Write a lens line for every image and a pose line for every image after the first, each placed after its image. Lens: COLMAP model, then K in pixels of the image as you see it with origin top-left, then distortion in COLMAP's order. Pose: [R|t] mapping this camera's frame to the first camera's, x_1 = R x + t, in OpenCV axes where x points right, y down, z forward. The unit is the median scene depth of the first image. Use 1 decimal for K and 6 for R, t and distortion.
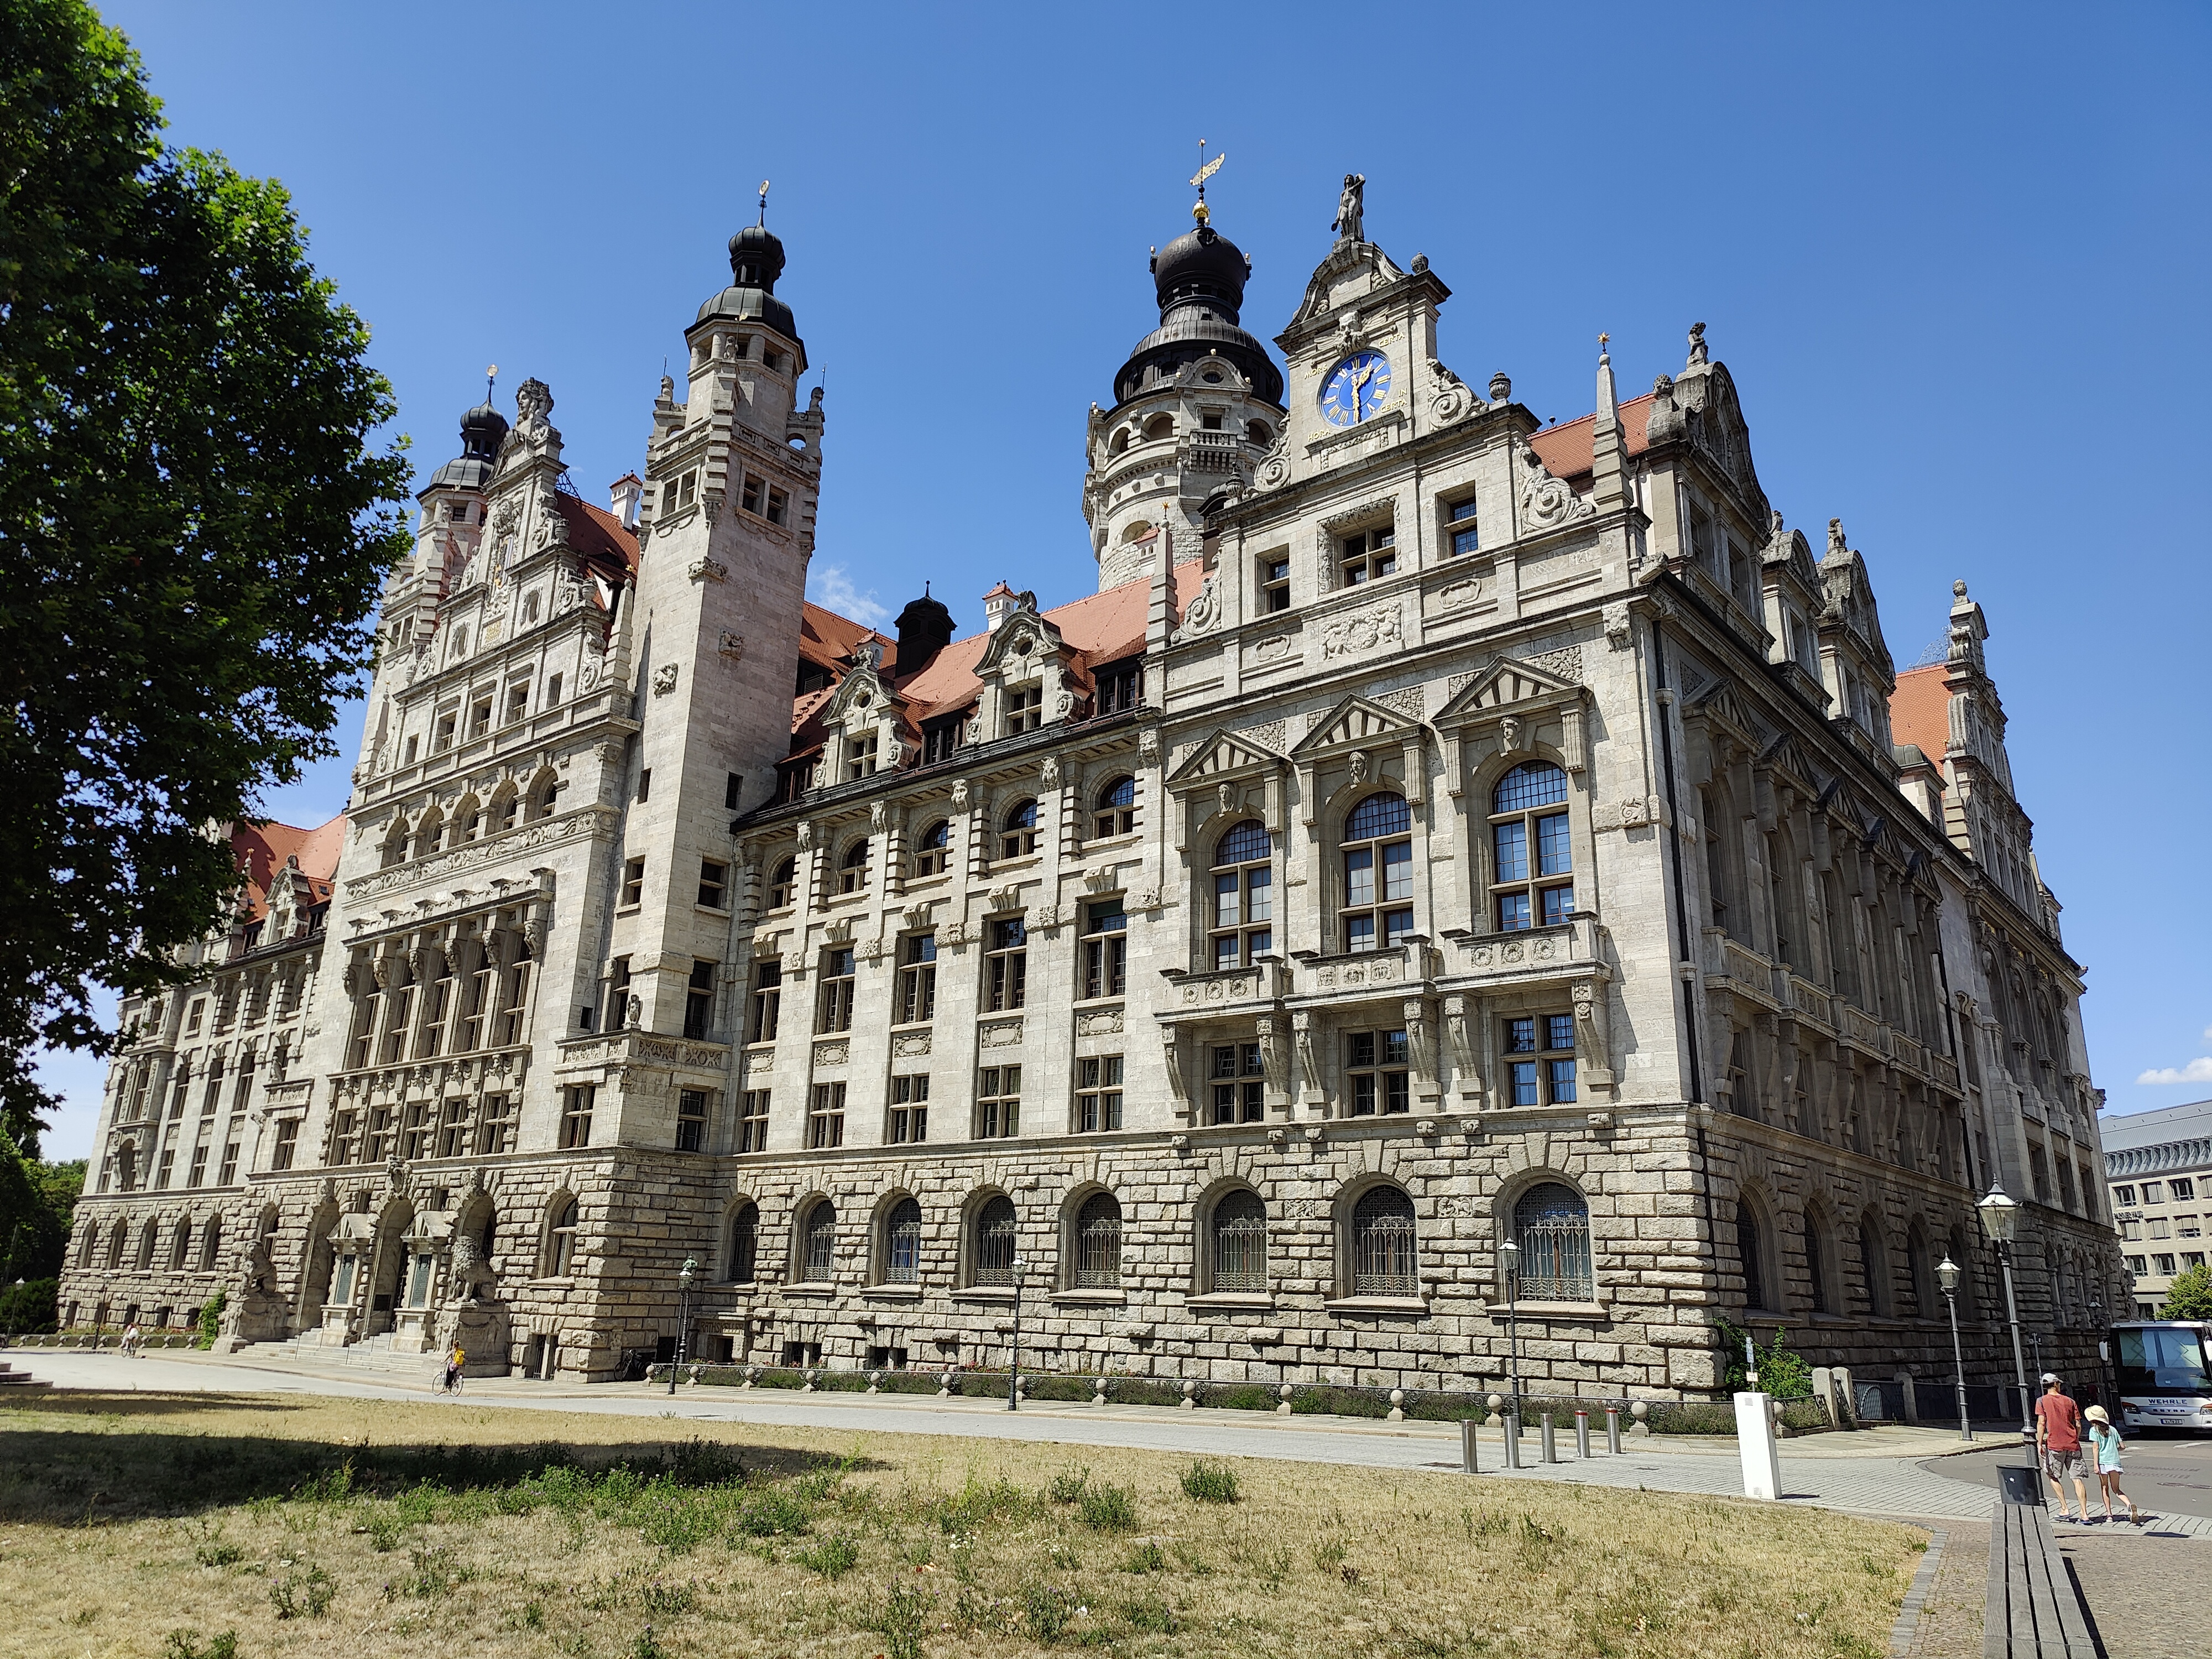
lens RADIAL K [[1582.1, 0, 1093.8], [0, 1582.1, 827.1], [0, 0, 1]] dist [0.018231, -0.007901]
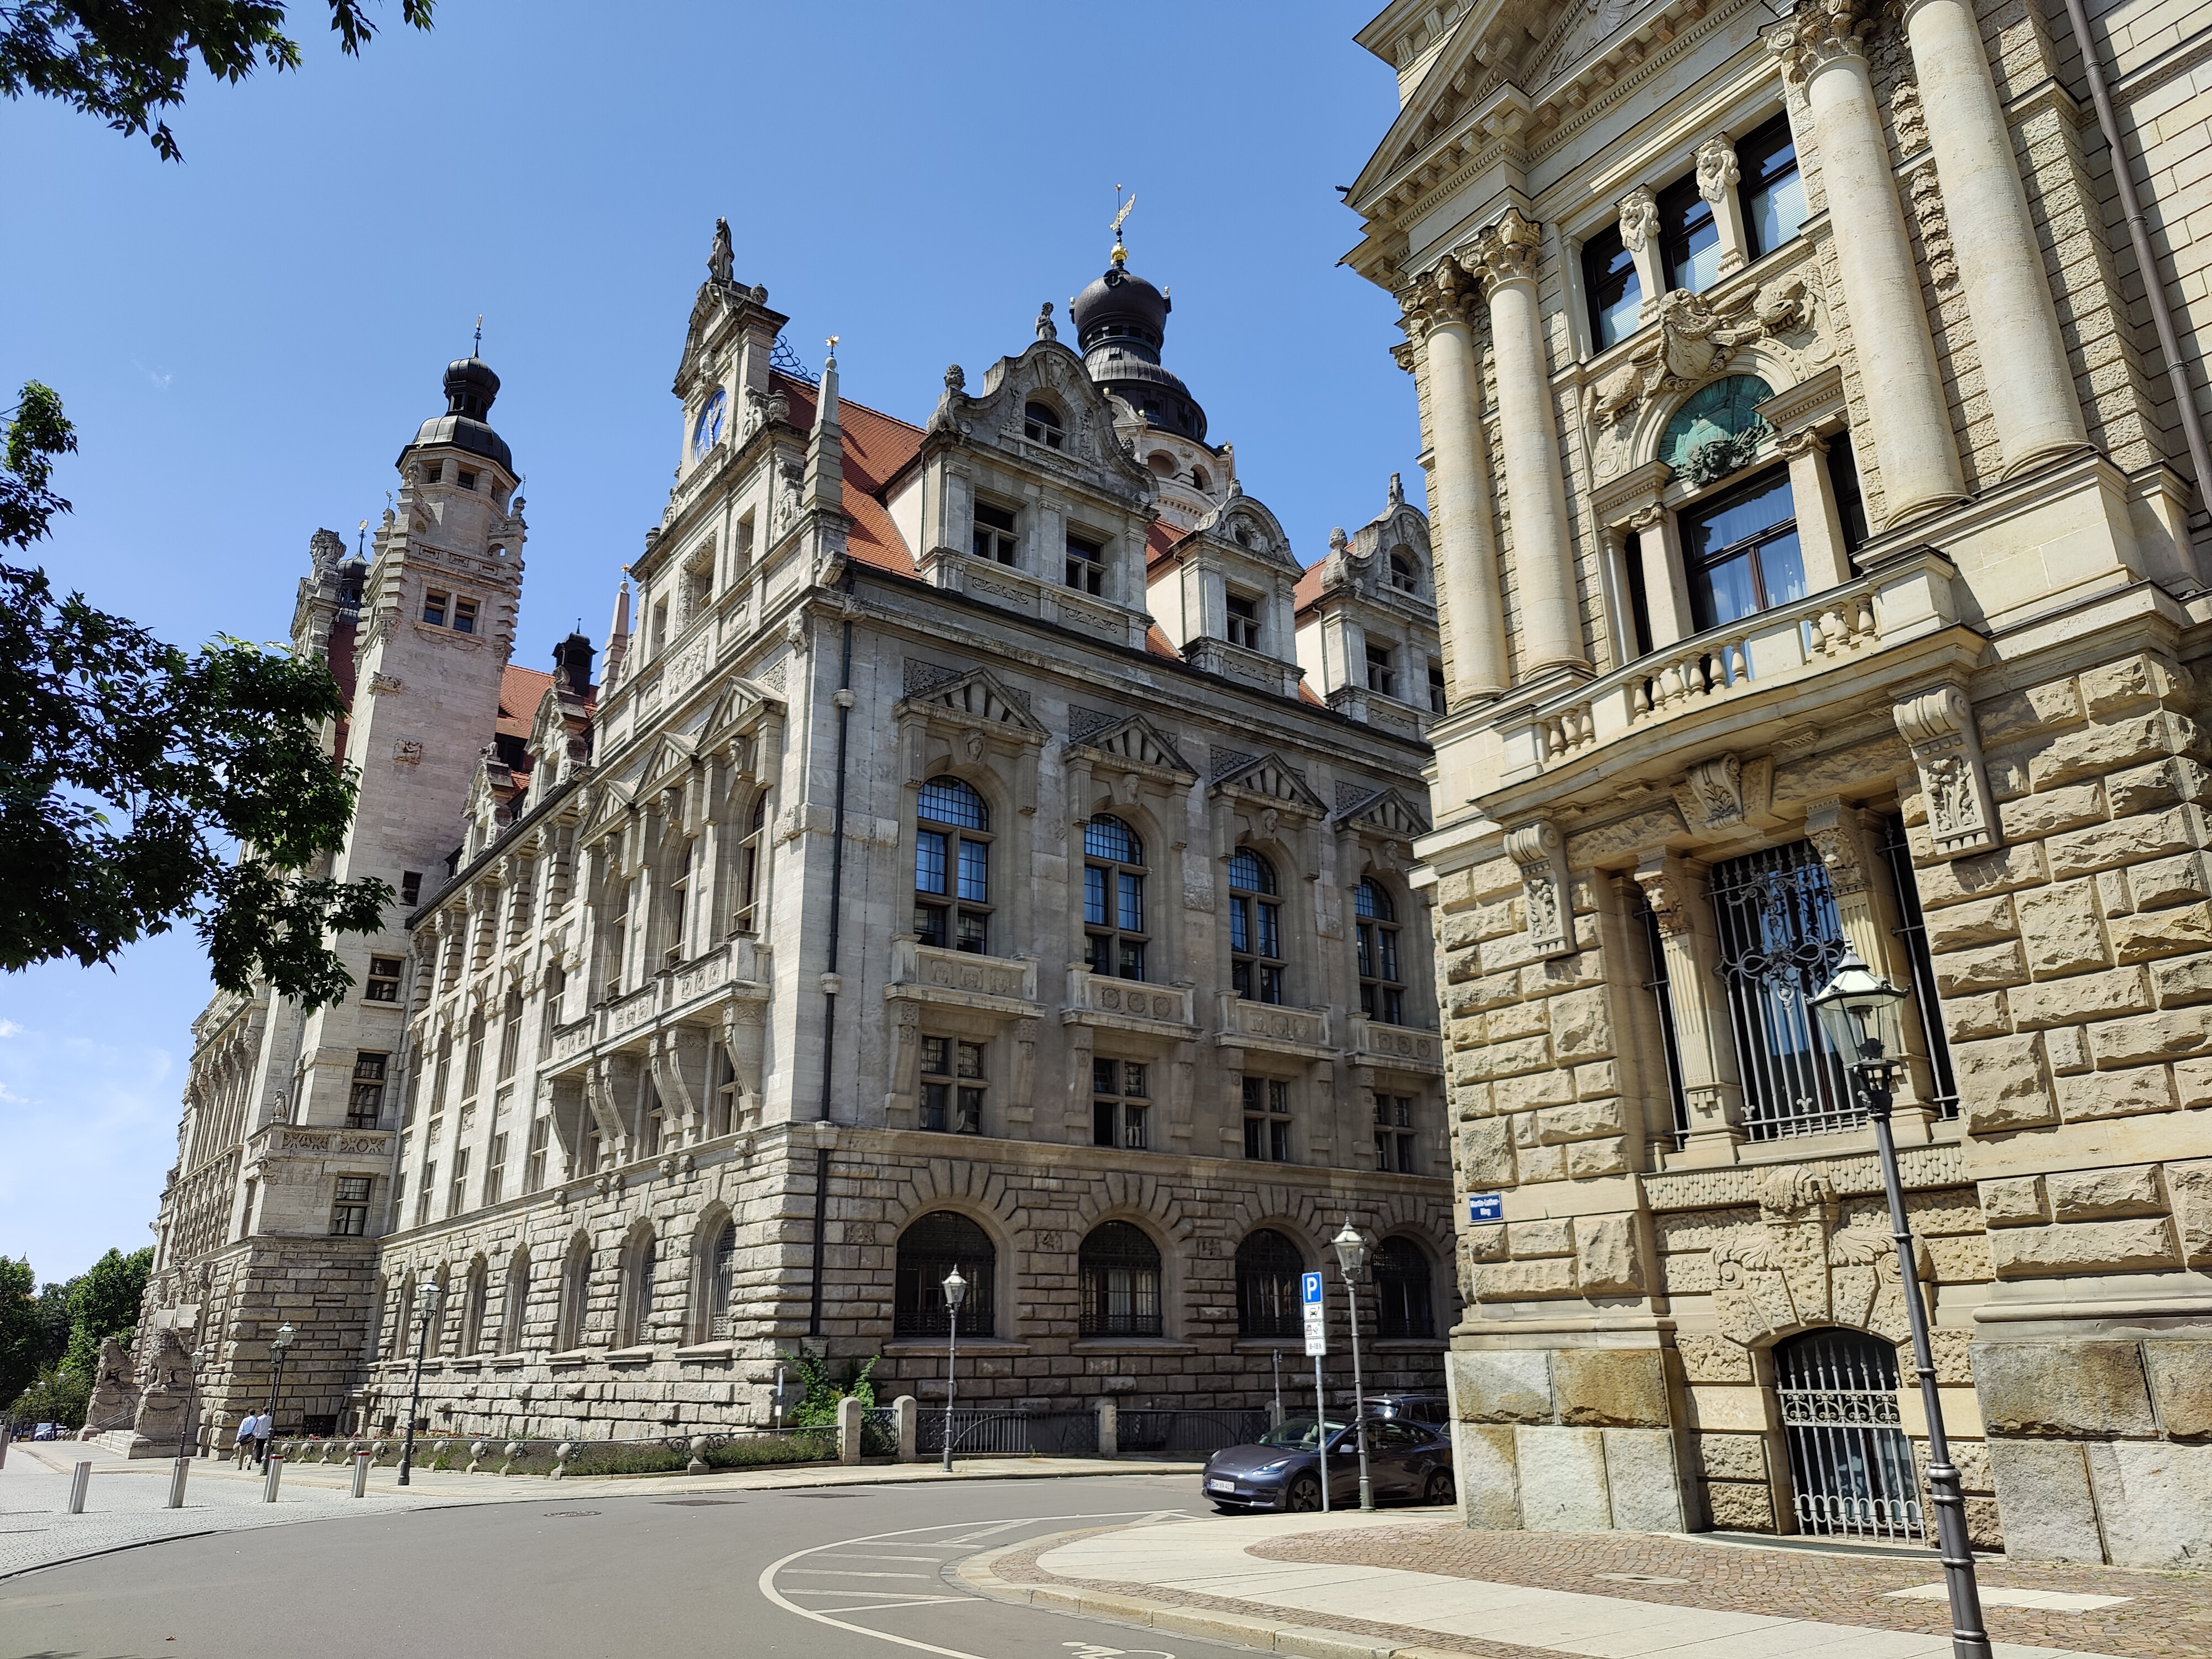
lens RADIAL K [[1582.1, 0, 1102.6], [0, 1582.1, 824.3], [0, 0, 1]] dist [0.018231, -0.007901]
pose [[0.972816, -0.113482, -0.201868, 0.495171], [0.105345, 0.993145, -0.050642, 0.041465], [0.206231, 0.028000, 0.978103, 0.068557]]
